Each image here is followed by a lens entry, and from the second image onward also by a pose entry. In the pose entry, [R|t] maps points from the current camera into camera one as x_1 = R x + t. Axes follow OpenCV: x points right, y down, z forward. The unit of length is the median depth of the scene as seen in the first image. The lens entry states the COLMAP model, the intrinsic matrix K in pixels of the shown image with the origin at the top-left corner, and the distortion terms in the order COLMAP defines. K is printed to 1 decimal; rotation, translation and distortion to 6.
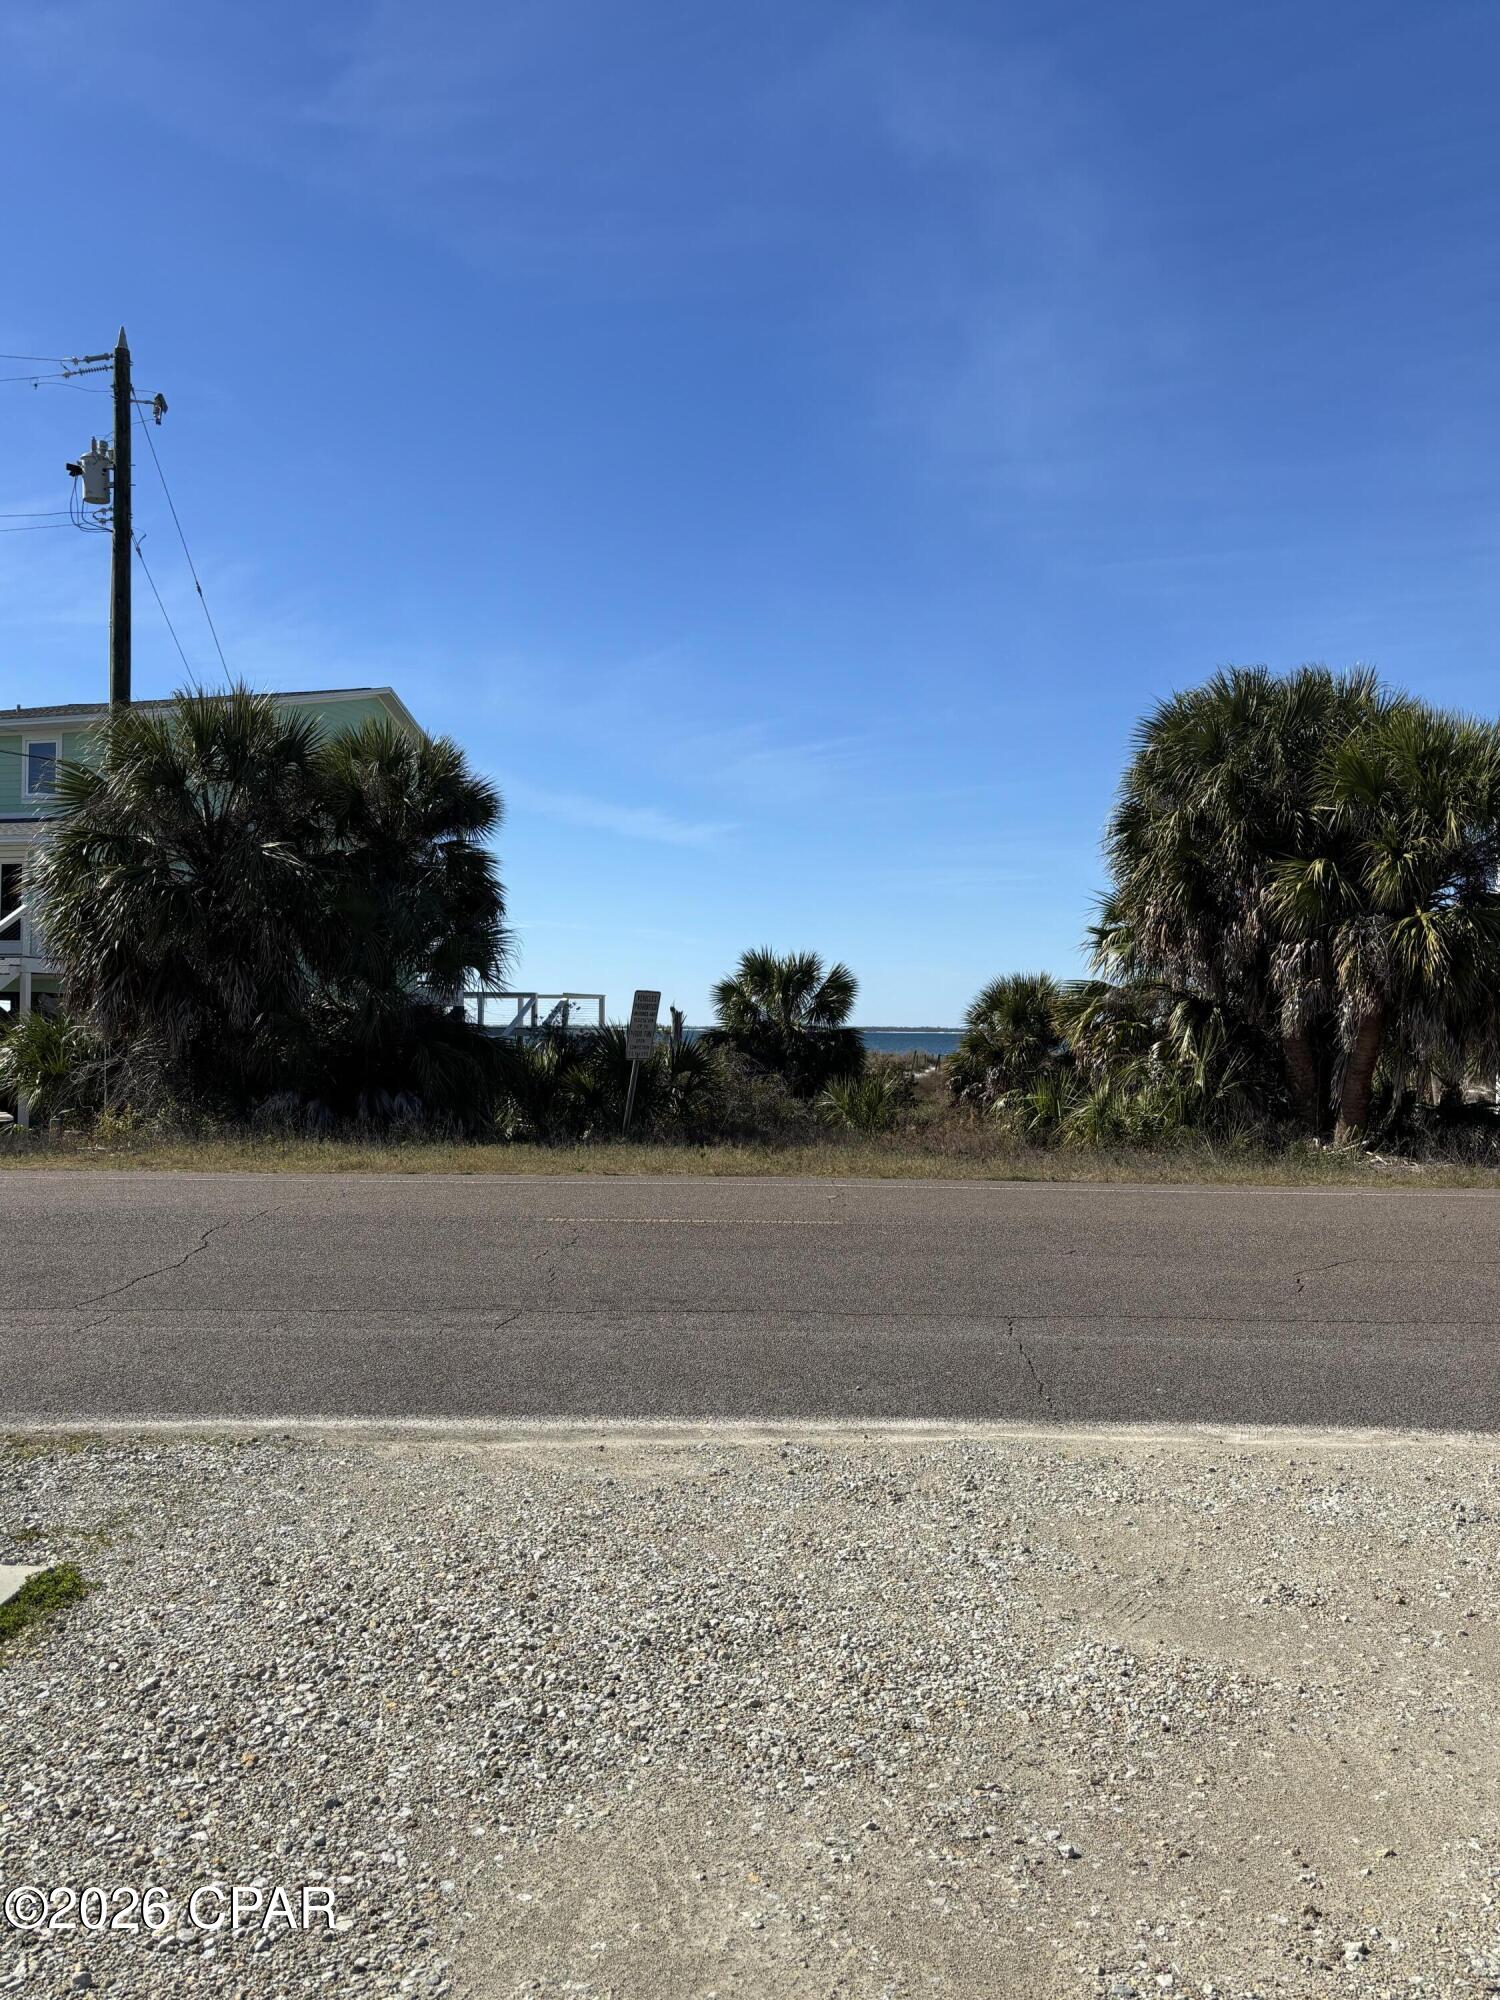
lens RADIAL K [[1660.4, 0, 750.5], [0, 1660.4, 993.7], [0, 0, 1]] dist [-0.006939, -0.014904]
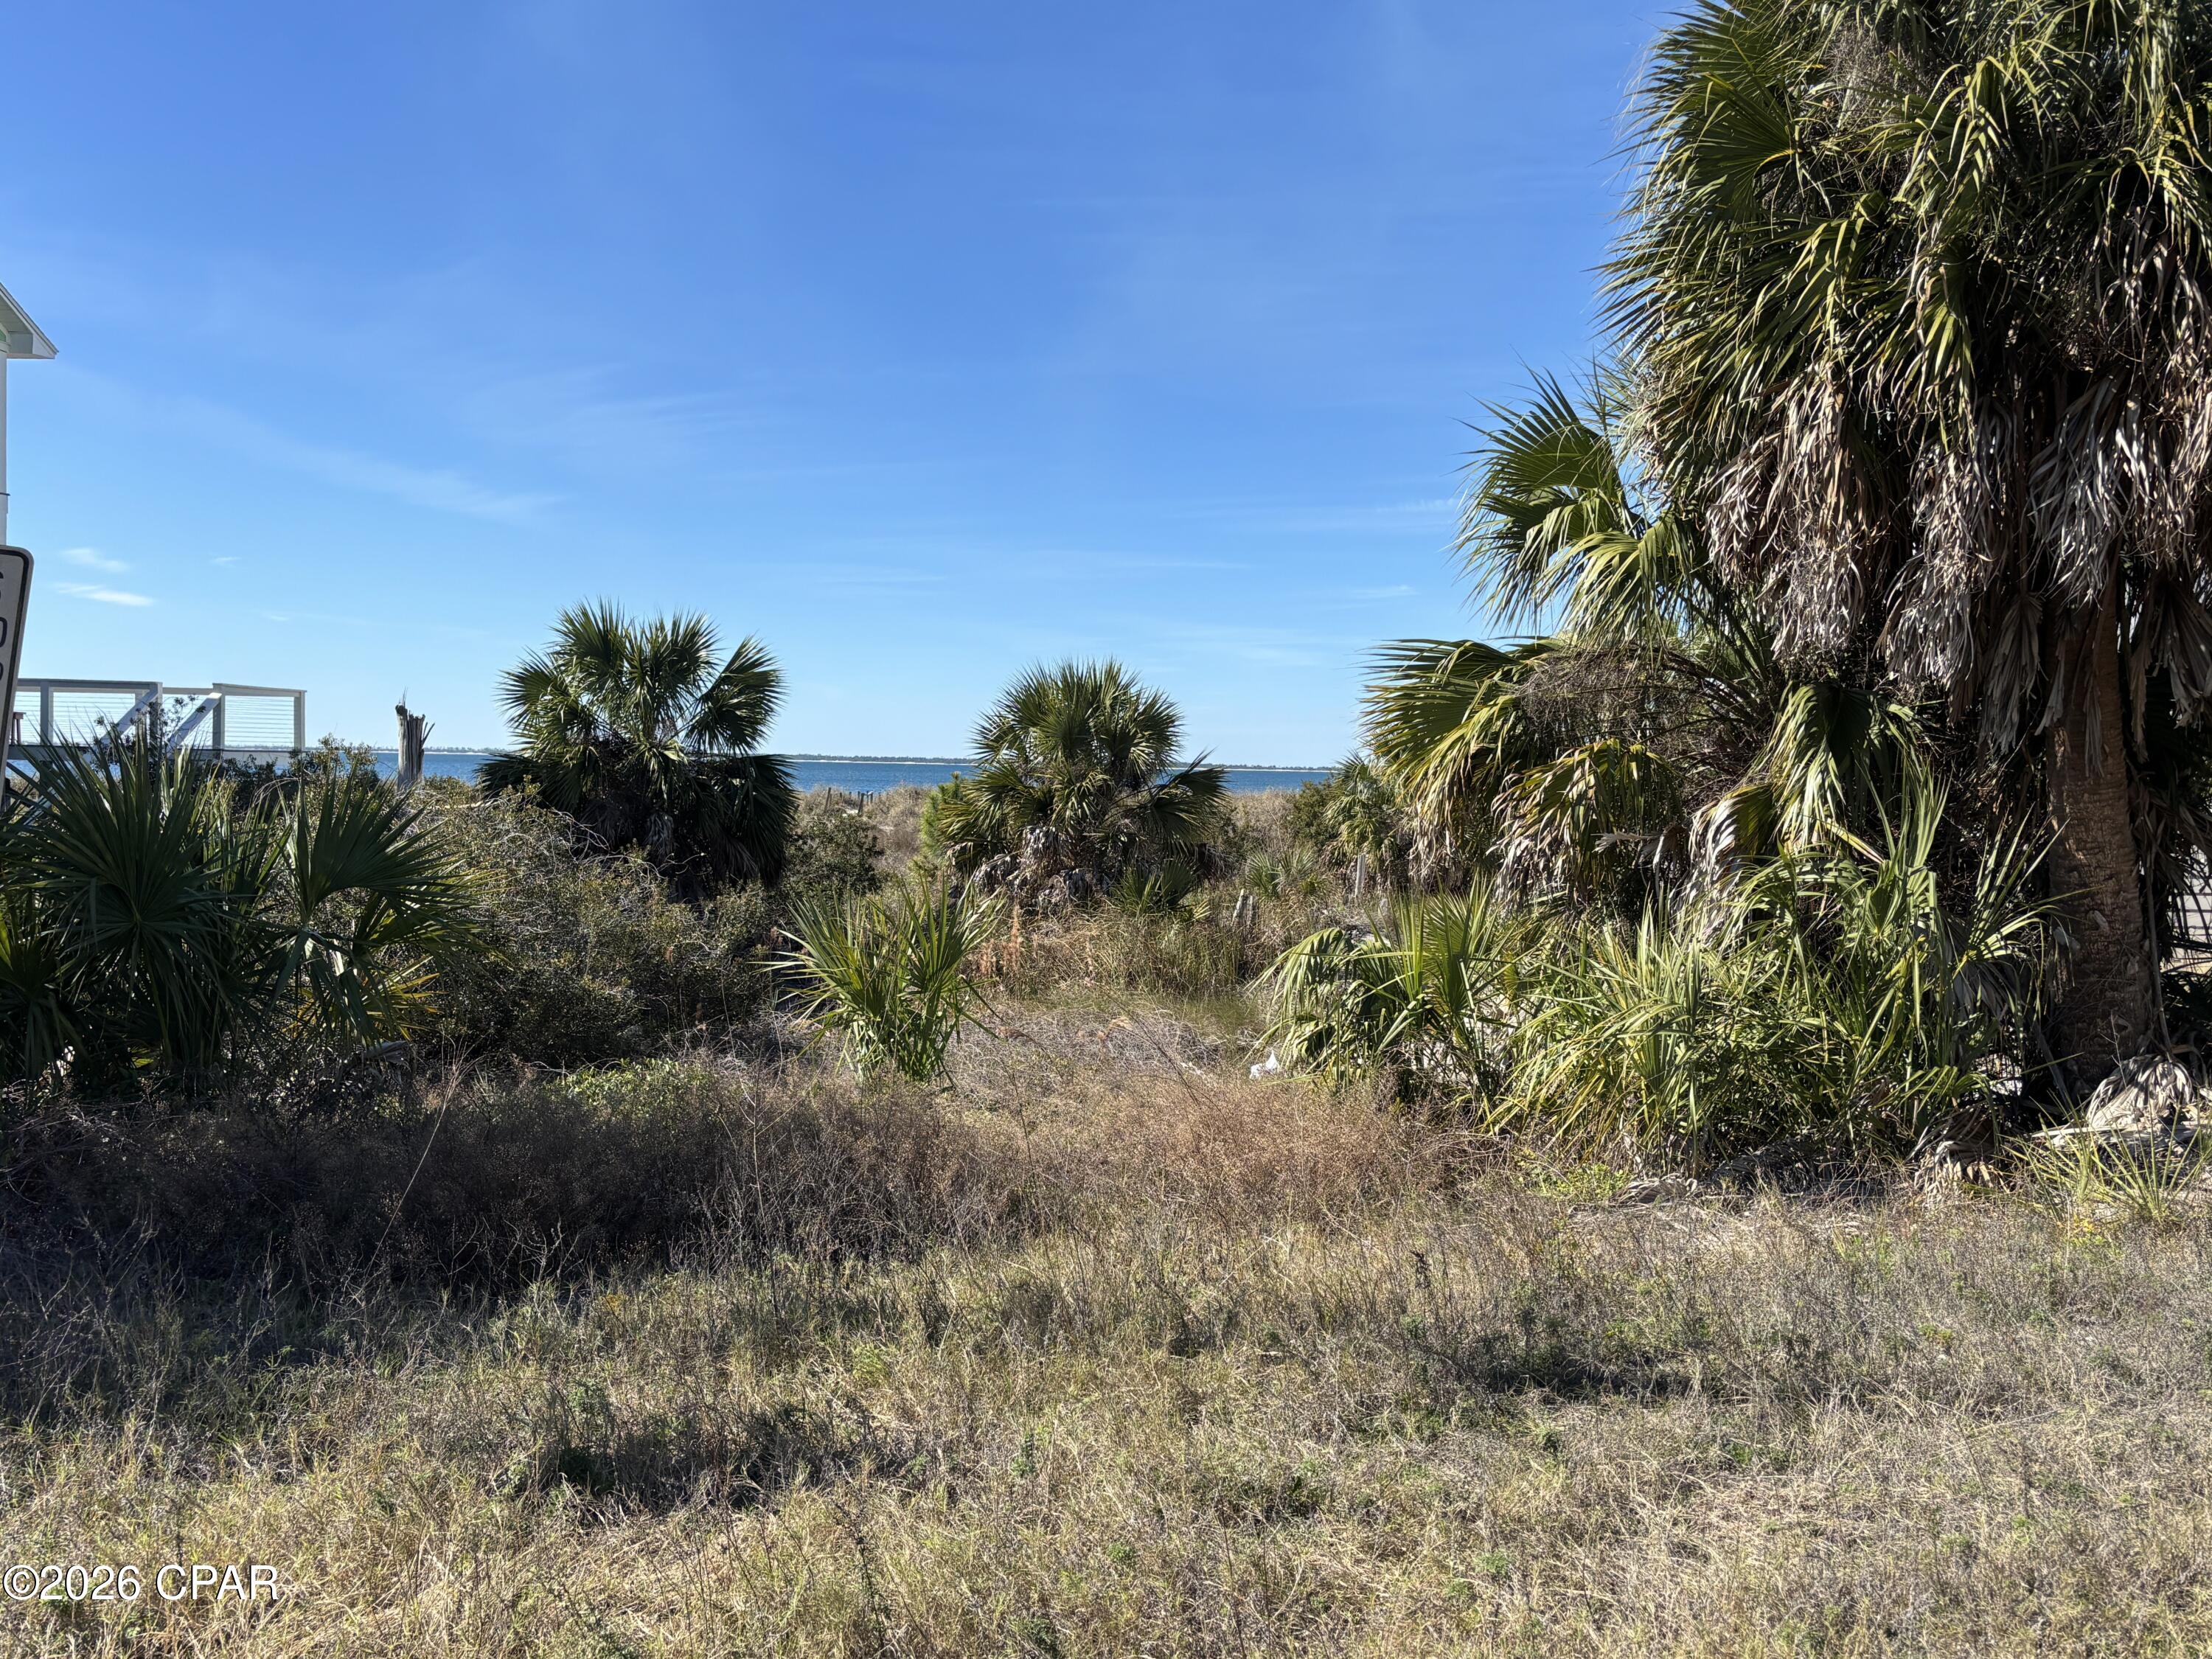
lens RADIAL K [[1836.4, 0, 1112.0], [0, 1836.4, 843.6], [0, 0, 1]] dist [-0.006939, -0.014904]
pose [[0.961910, -0.003517, 0.273344, 0.005422], [-0.014912, 0.997754, 0.065311, 0.014166], [-0.272960, -0.066900, 0.959697, 0.640203]]
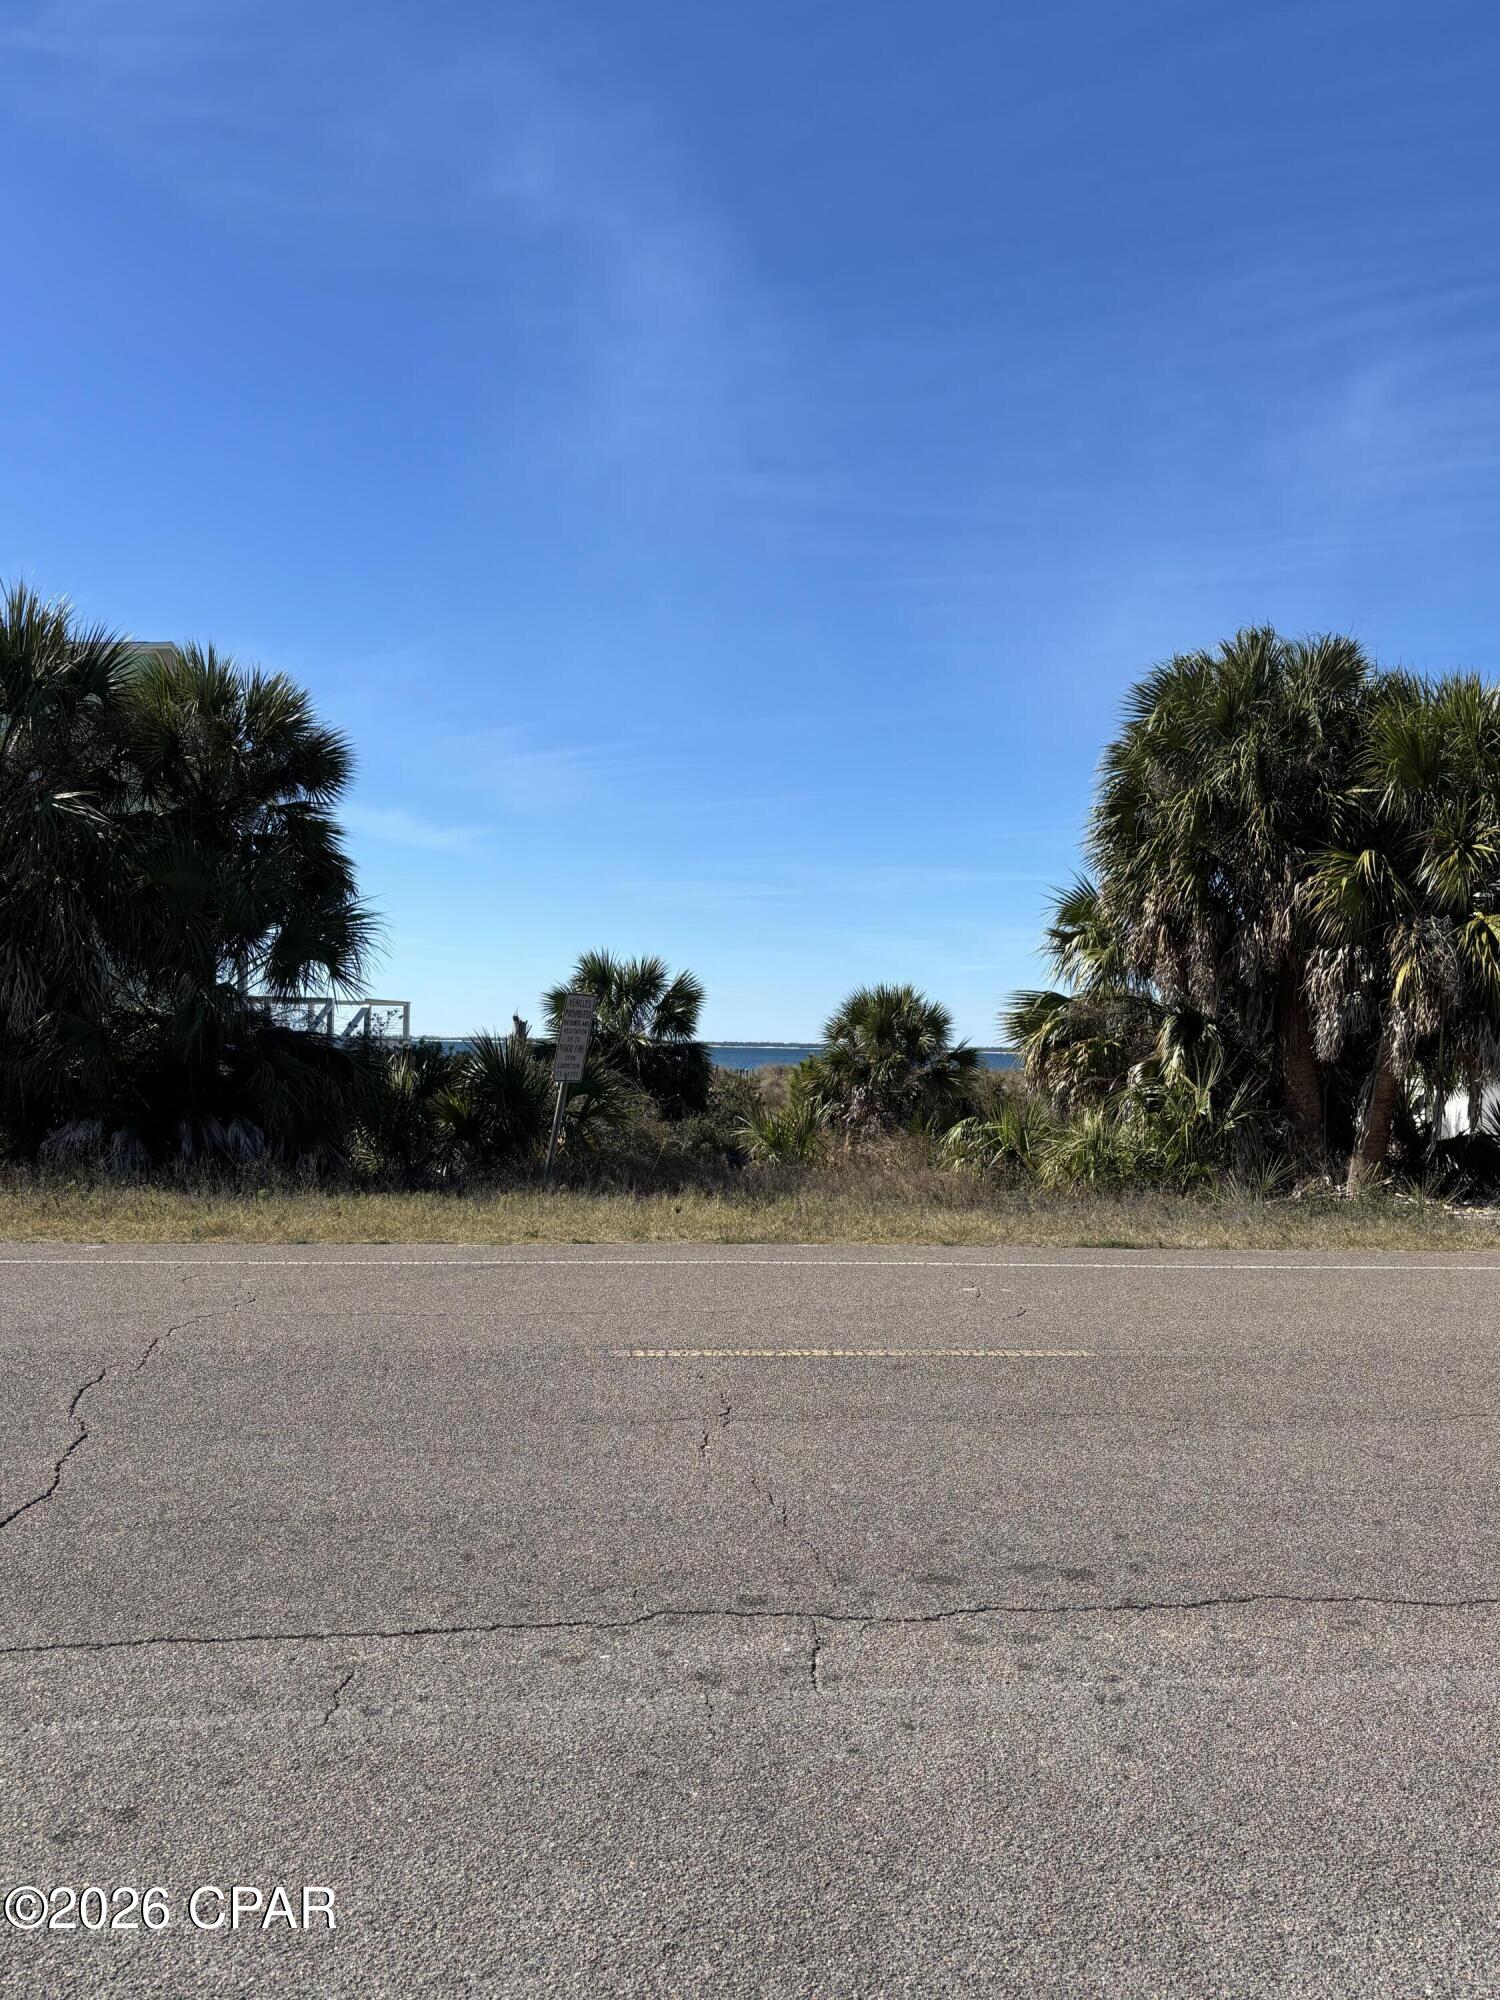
lens RADIAL K [[1660.4, 0, 730.2], [0, 1660.4, 1011.4], [0, 0, 1]] dist [-0.006939, -0.014904]
pose [[0.989408, 0.013052, 0.144572, -0.086510], [-0.013501, 0.999907, 0.002125, 0.003288], [-0.144531, -0.004054, 0.989492, 0.182499]]
